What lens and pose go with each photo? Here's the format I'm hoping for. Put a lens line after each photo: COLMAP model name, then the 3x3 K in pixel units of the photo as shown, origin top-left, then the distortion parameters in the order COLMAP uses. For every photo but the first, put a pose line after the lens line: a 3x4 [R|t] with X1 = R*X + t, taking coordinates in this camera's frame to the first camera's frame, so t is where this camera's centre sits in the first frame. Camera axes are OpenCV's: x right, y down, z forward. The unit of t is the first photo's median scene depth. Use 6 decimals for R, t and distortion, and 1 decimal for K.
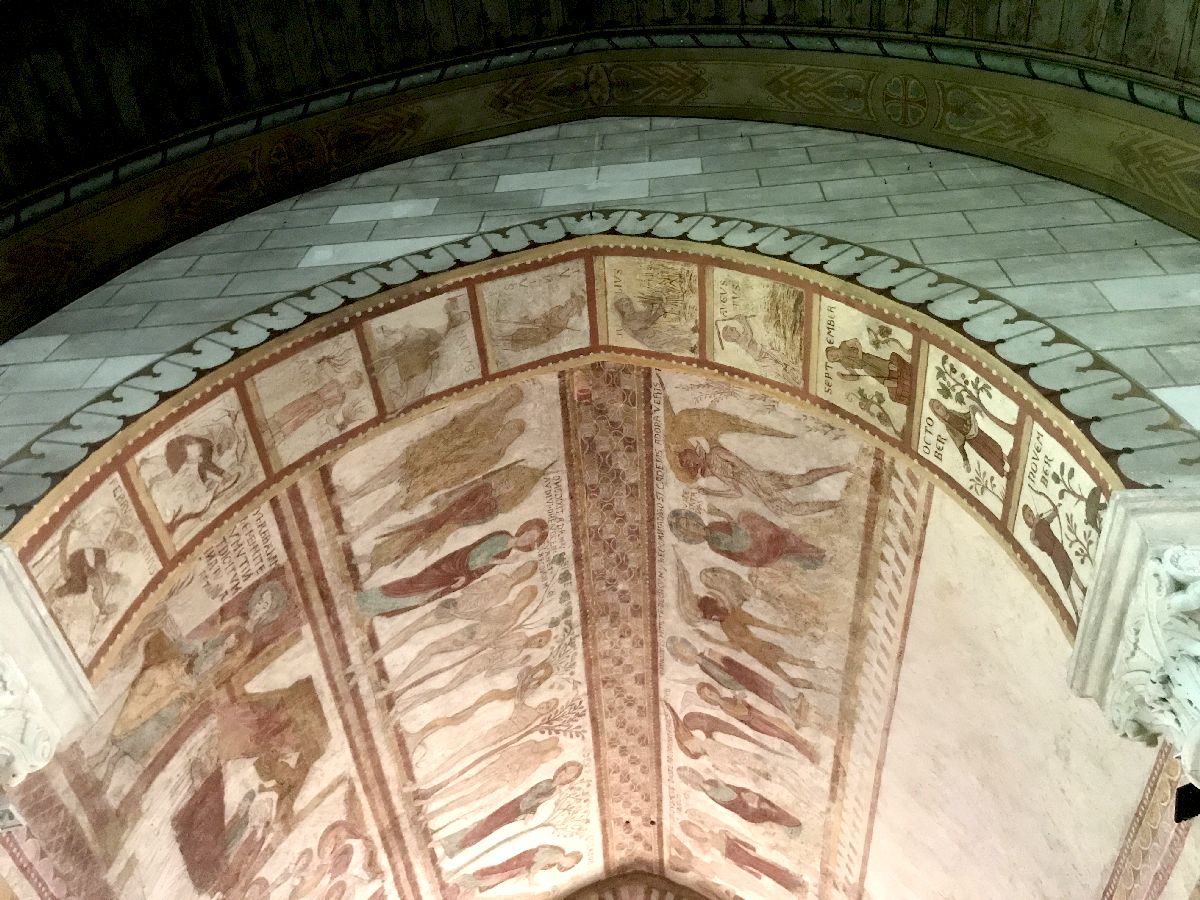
lens RADIAL K [[993.6, 0, 591.3], [0, 993.6, 457.0], [0, 0, 1]] dist [0.029756, -0.003812]
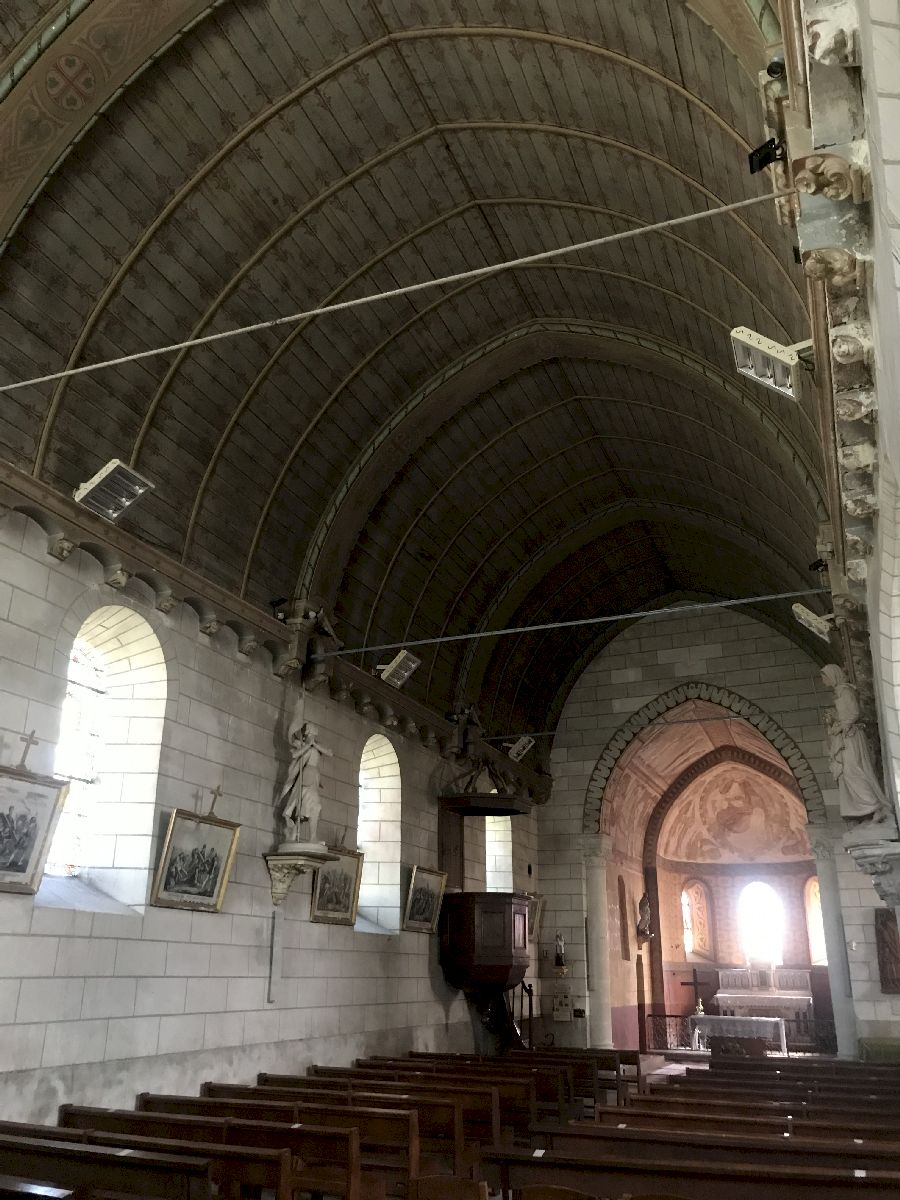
lens RADIAL K [[993.6, 0, 470.3], [0, 993.6, 610.9], [0, 0, 1]] dist [0.029756, -0.003812]
pose [[0.960731, -0.140411, -0.239333, 0.125781], [0.251200, 0.806502, 0.535212, -2.517283], [0.117873, -0.574316, 0.810103, -1.761007]]
